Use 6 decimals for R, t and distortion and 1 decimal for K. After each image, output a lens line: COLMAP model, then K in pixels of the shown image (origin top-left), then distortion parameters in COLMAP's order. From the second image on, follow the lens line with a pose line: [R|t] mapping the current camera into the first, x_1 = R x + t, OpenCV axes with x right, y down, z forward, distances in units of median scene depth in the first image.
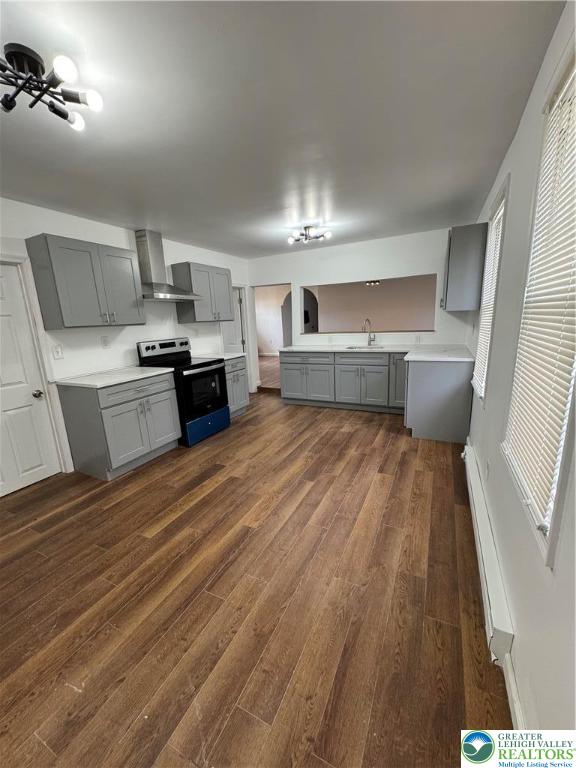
lens RADIAL K [[307.5, 0, 286.7], [0, 307.5, 384.4], [0, 0, 1]] dist [-0.001306, -0.000077]
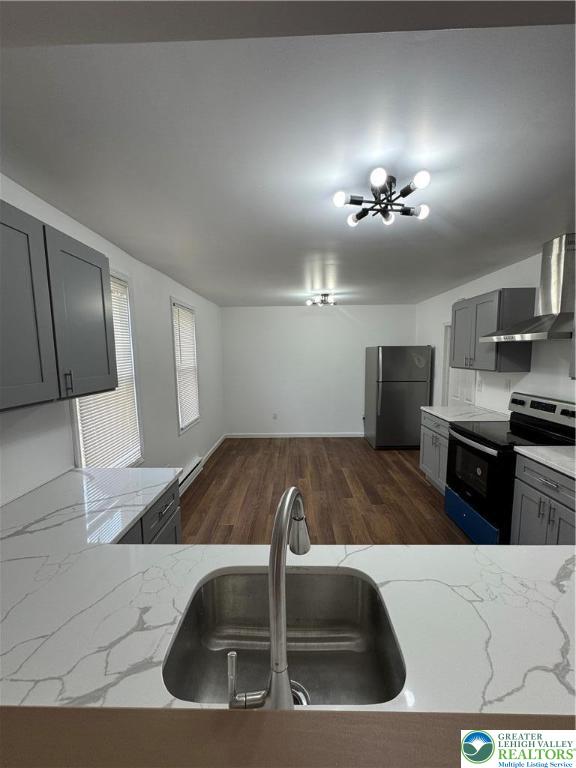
lens RADIAL K [[307.5, 0, 286.7], [0, 307.5, 384.4], [0, 0, 1]] dist [-0.001306, -0.000077]
pose [[-0.904547, 0.099535, -0.414593, 0.576072], [-0.036537, 0.950698, 0.307958, -0.547324], [0.424805, 0.293711, -0.856315, 2.034332]]
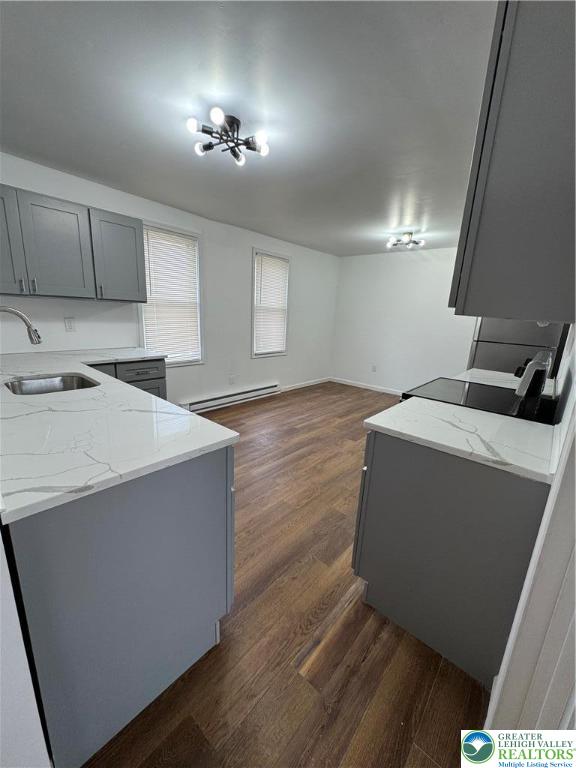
lens RADIAL K [[307.5, 0, 286.7], [0, 307.5, 384.4], [0, 0, 1]] dist [-0.001306, -0.000077]
pose [[-0.967348, -0.069017, 0.243876, -0.227750], [0.041848, 0.905511, 0.422255, -0.501948], [-0.249975, 0.418673, -0.873055, 2.329519]]
